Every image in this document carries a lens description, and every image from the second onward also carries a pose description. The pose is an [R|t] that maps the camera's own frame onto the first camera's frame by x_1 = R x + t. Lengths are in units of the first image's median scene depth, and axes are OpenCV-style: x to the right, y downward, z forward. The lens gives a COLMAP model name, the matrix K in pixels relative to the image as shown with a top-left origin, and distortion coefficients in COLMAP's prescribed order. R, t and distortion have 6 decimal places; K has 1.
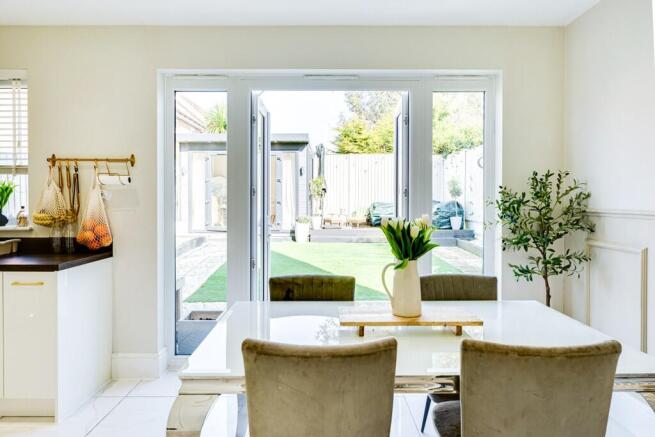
lens RADIAL K [[413.9, 0, 329.4], [0, 413.9, 203.5], [0, 0, 1]] dist [0.002201, -0.000513]
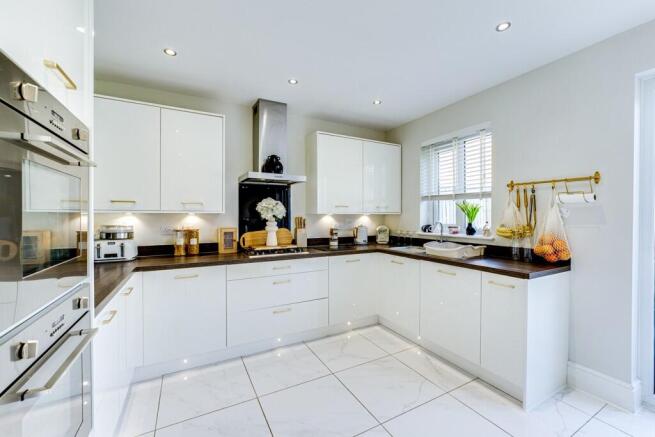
lens RADIAL K [[264.6, 0, 333.0], [0, 264.6, 218.0], [0, 0, 1]] dist [-0.000151, 0.000007]
pose [[0.483708, 0.006851, -0.875202, -0.218374], [-0.008736, 0.999957, 0.002999, -0.003161], [0.875186, 0.006195, 0.483748, 0.133088]]
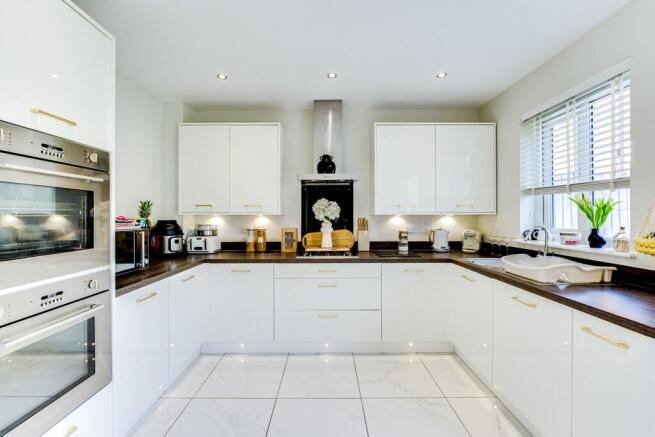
lens RADIAL K [[269.4, 0, 330.1], [0, 269.4, 215.9], [0, 0, 1]] dist [-0.000579, 0.000064]
pose [[0.013163, 0.001468, -0.999912, -0.206956], [-0.008443, 0.999963, 0.001357, -0.010919], [0.999878, 0.008424, 0.013175, 0.401349]]
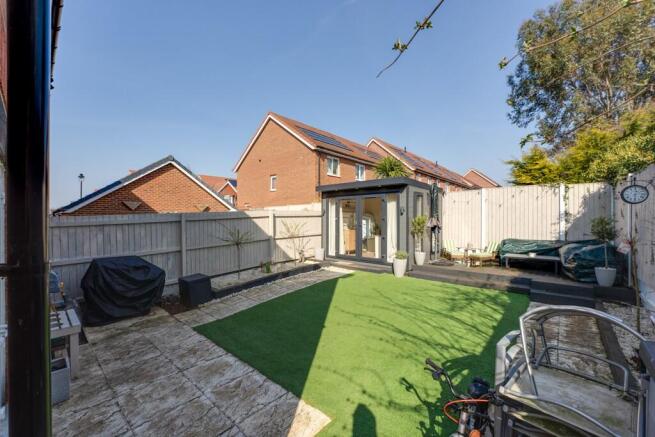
lens RADIAL K [[272.3, 0, 327.5], [0, 272.3, 218.5], [0, 0, 1]] dist [-0.016184, 0.000032]
pose [[0.745790, -0.000845, -0.666181, 0.879849], [-0.007300, 0.999929, -0.009442, -0.163835], [0.666141, 0.011905, 0.745730, 1.100511]]
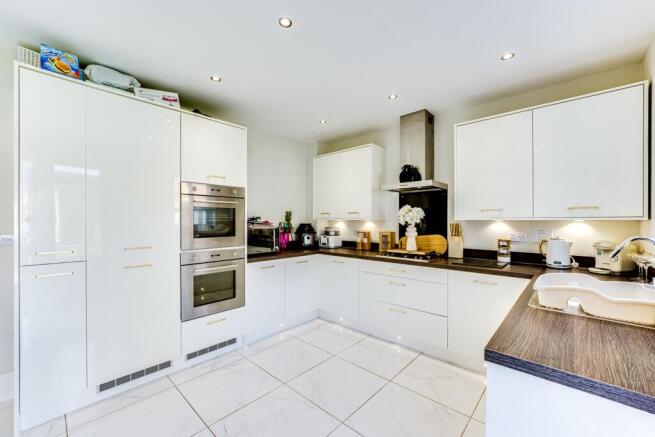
lens RADIAL K [[264.5, 0, 330.0], [0, 264.5, 221.2], [0, 0, 1]] dist [-0.000870, -0.000075]
pose [[-0.663313, 0.001281, -0.748341, -0.202924], [-0.008206, 0.999926, 0.008986, -0.015663], [0.748297, 0.012102, -0.663253, 0.838696]]
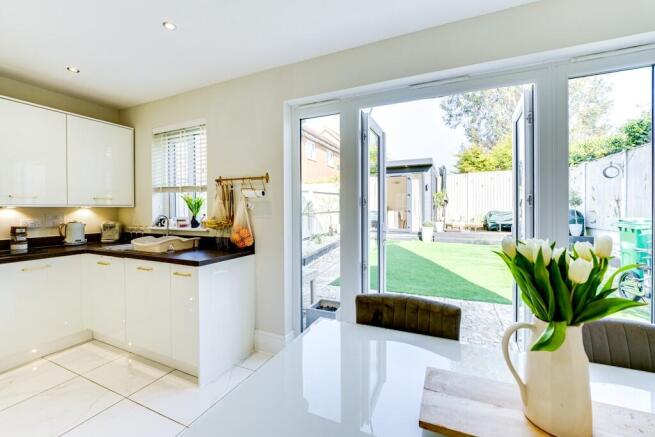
lens RADIAL K [[271.4, 0, 333.0], [0, 271.4, 210.3], [0, 0, 1]] dist [-0.015970, 0.000284]
pose [[0.912789, -0.001890, -0.408428, 0.037481], [-0.000329, 0.999986, -0.005362, -0.001746], [0.408432, 0.005028, 0.912775, 0.327332]]
